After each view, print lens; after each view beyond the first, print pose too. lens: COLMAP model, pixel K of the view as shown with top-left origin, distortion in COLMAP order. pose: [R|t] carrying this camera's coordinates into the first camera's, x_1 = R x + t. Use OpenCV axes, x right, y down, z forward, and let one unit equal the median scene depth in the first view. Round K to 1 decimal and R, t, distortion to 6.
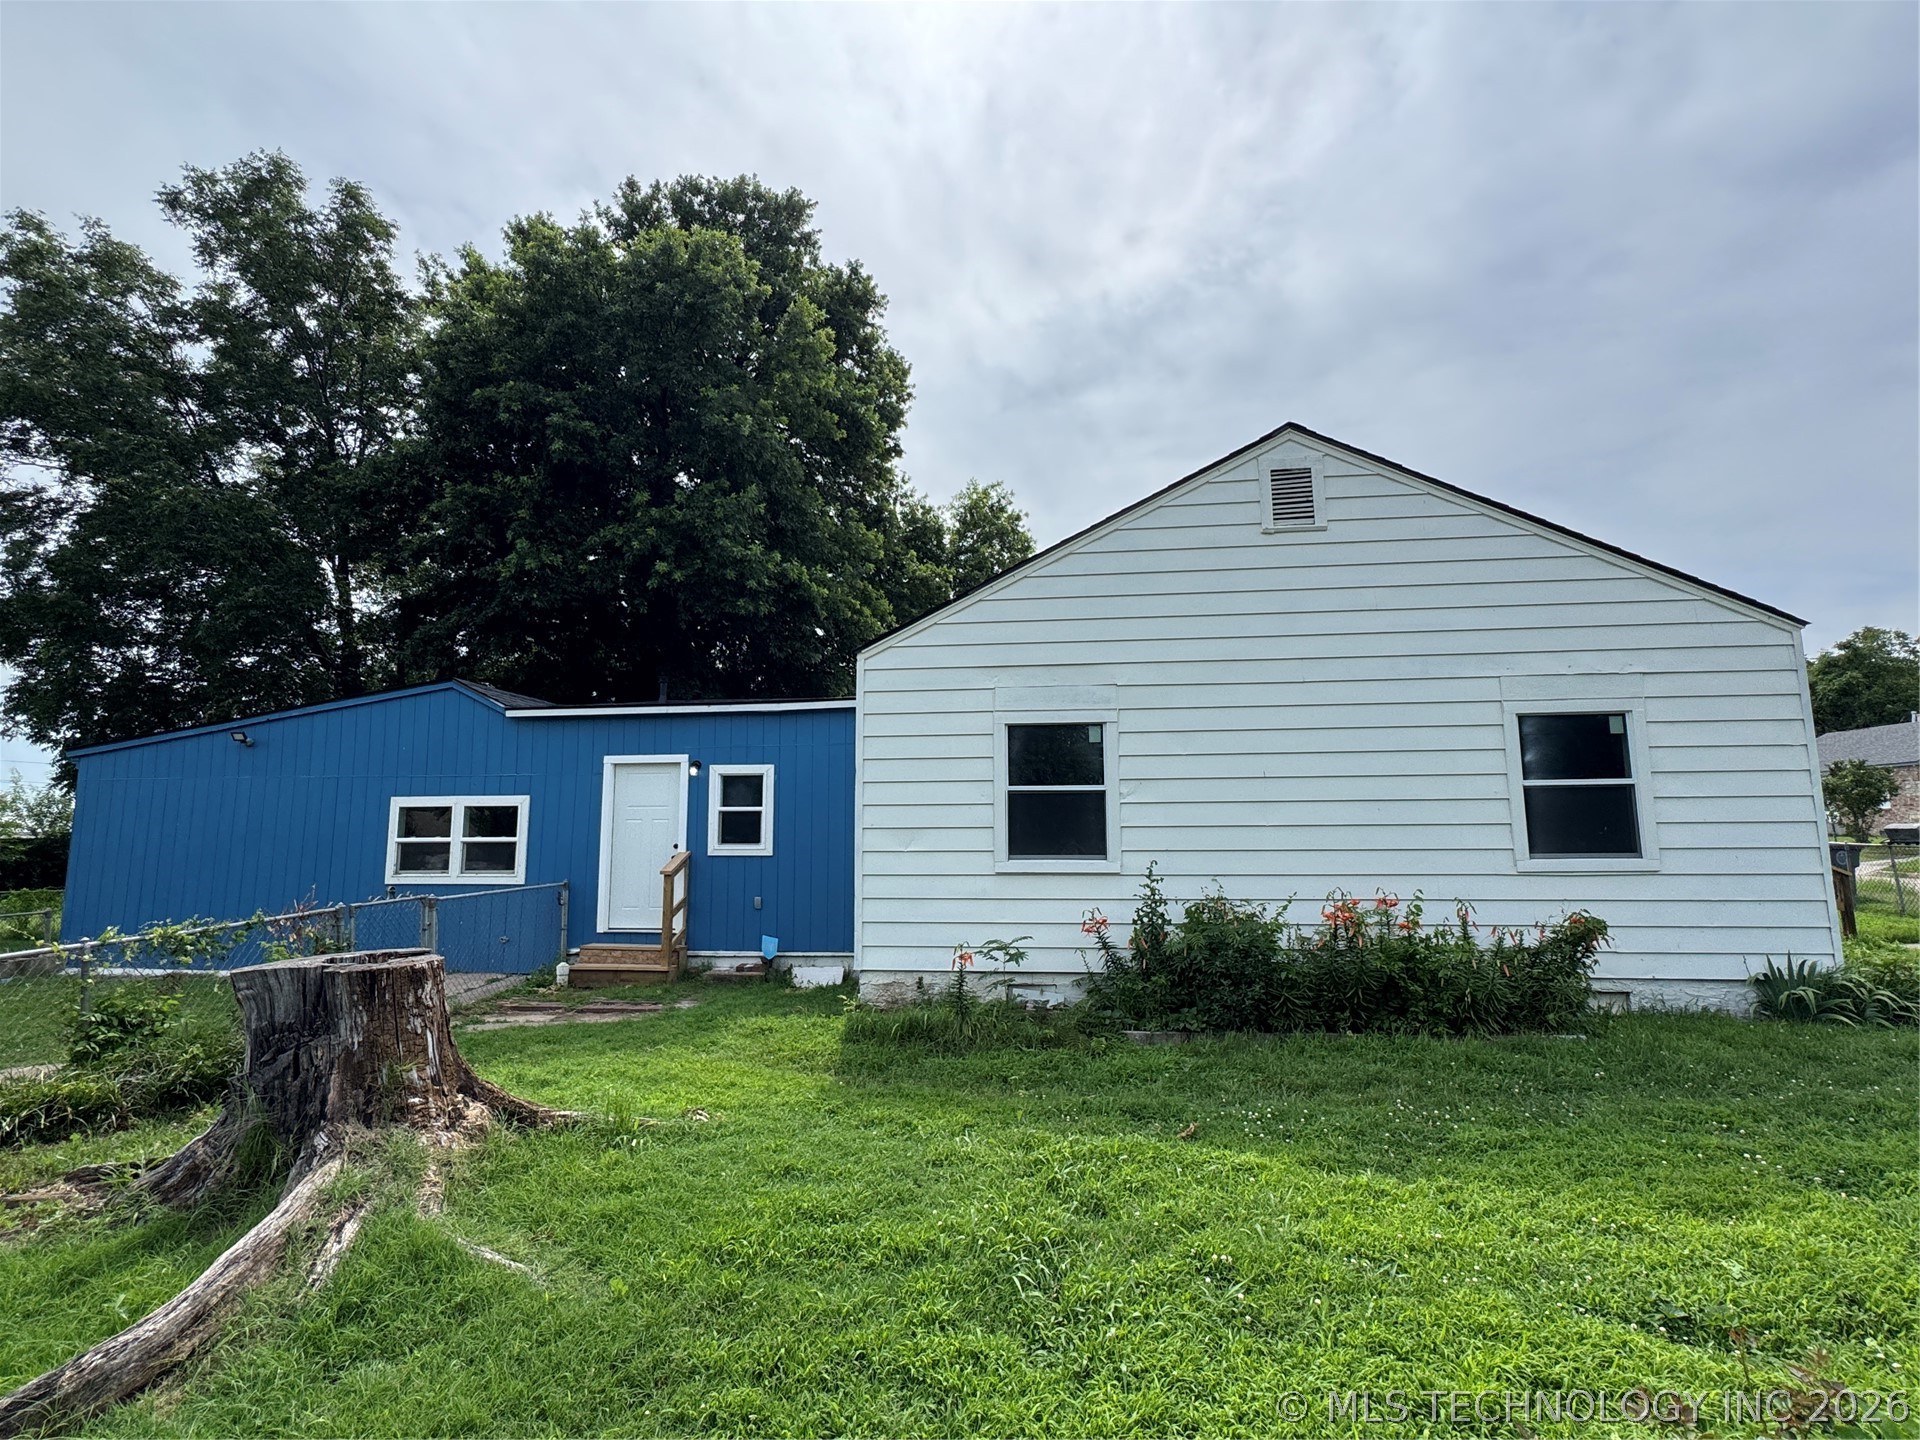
lens RADIAL K [[882.5, 0, 959.1], [0, 882.5, 729.4], [0, 0, 1]] dist [0.002139, -0.000122]
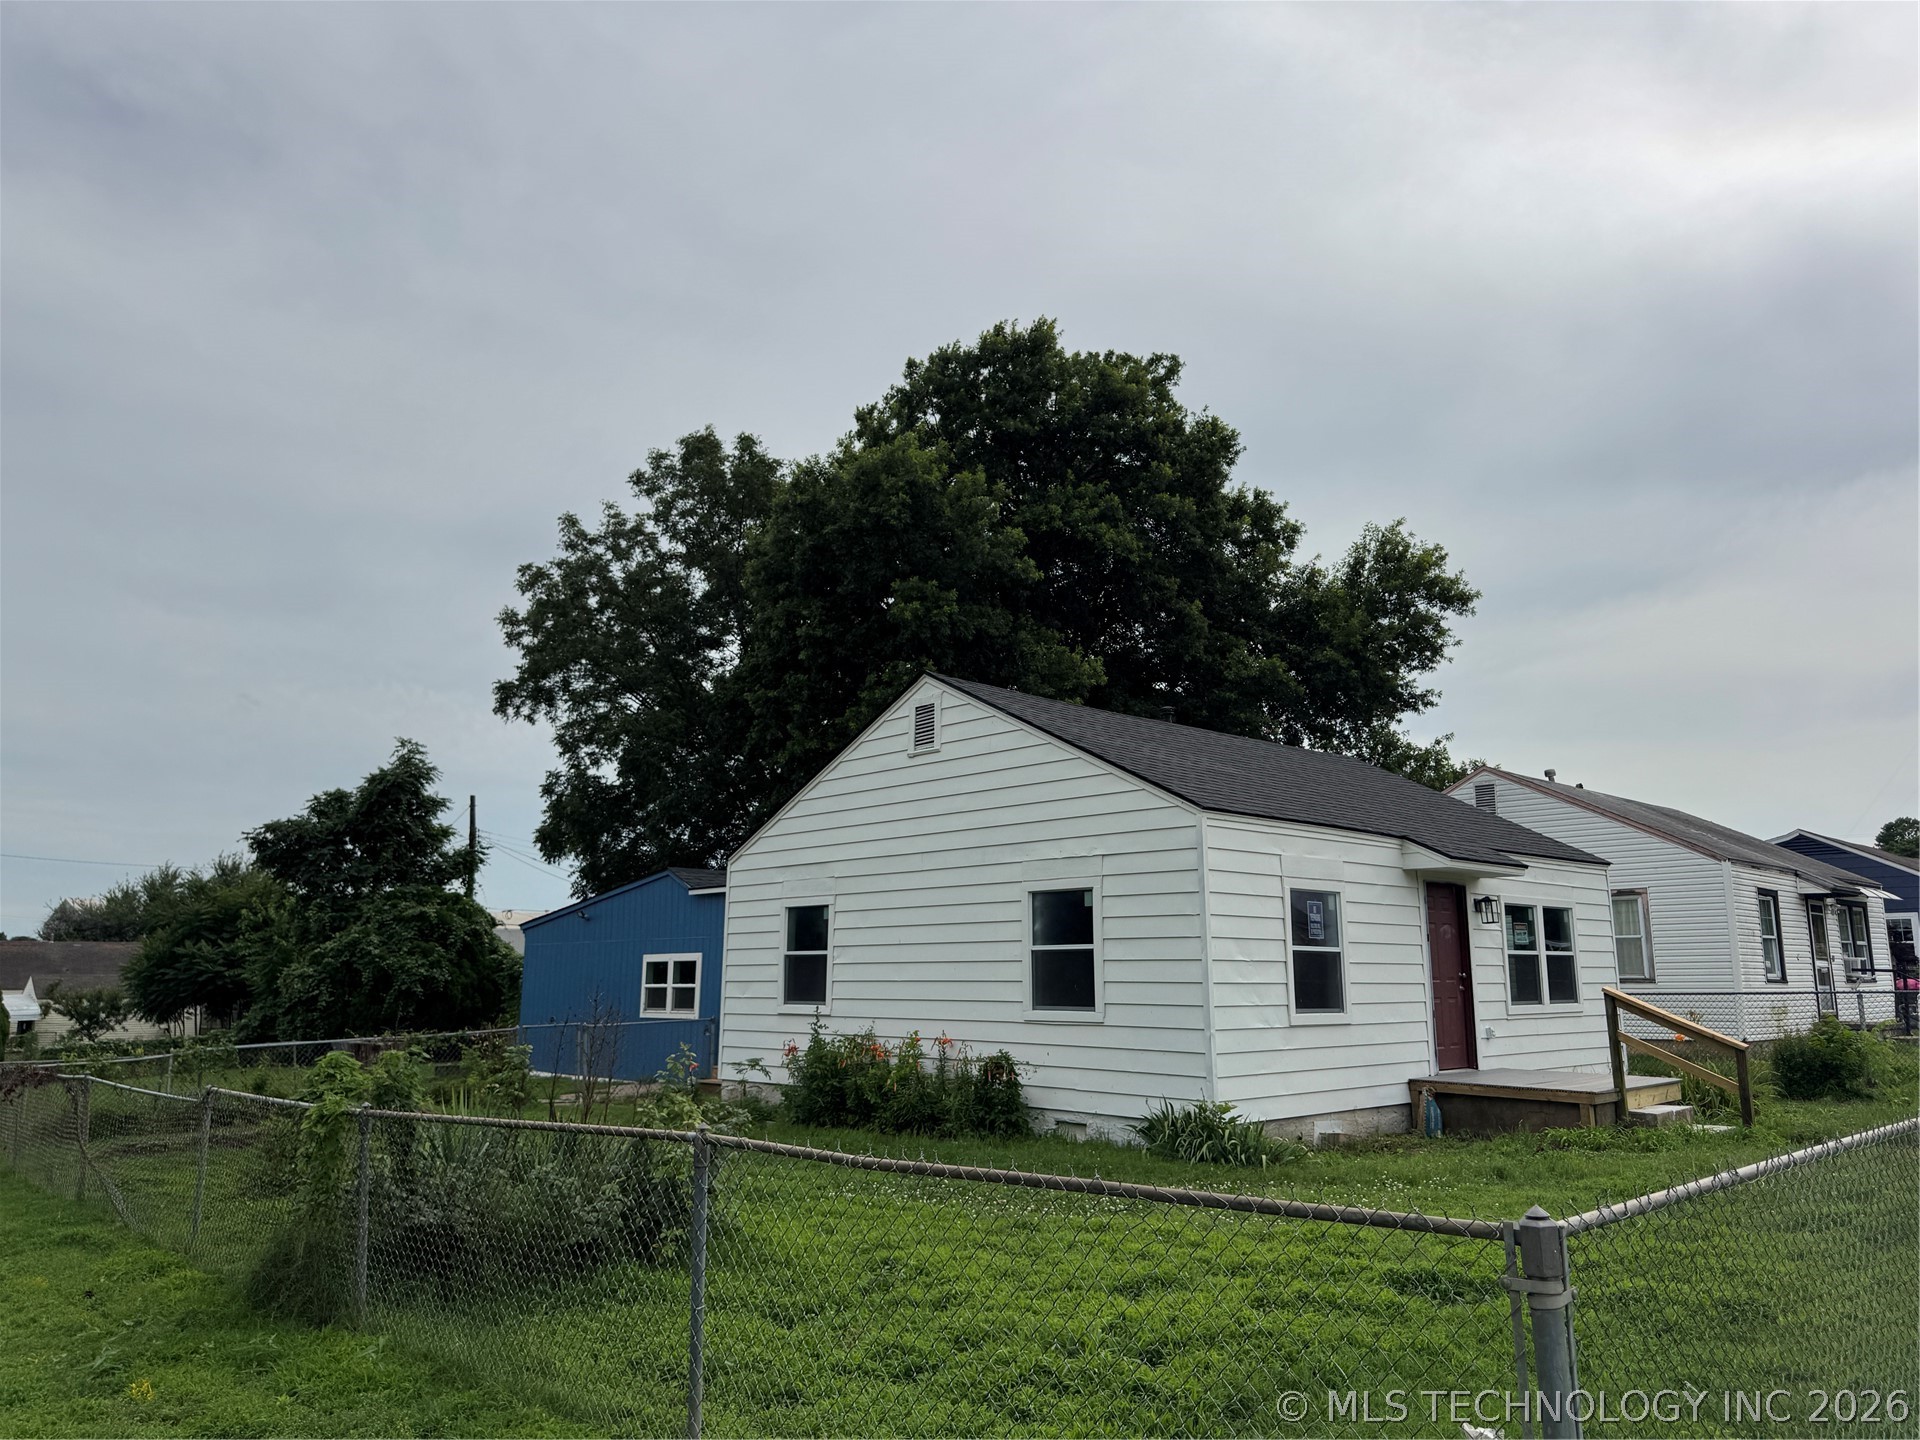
lens RADIAL K [[1351.4, 0, 967.9], [0, 1351.4, 718.3], [0, 0, 1]] dist [0.056658, -0.058097]
pose [[0.765994, -0.112873, -0.632861, 1.696977], [0.065594, 0.993050, -0.097721, -0.075672], [0.639492, 0.033342, 0.768074, -0.500349]]
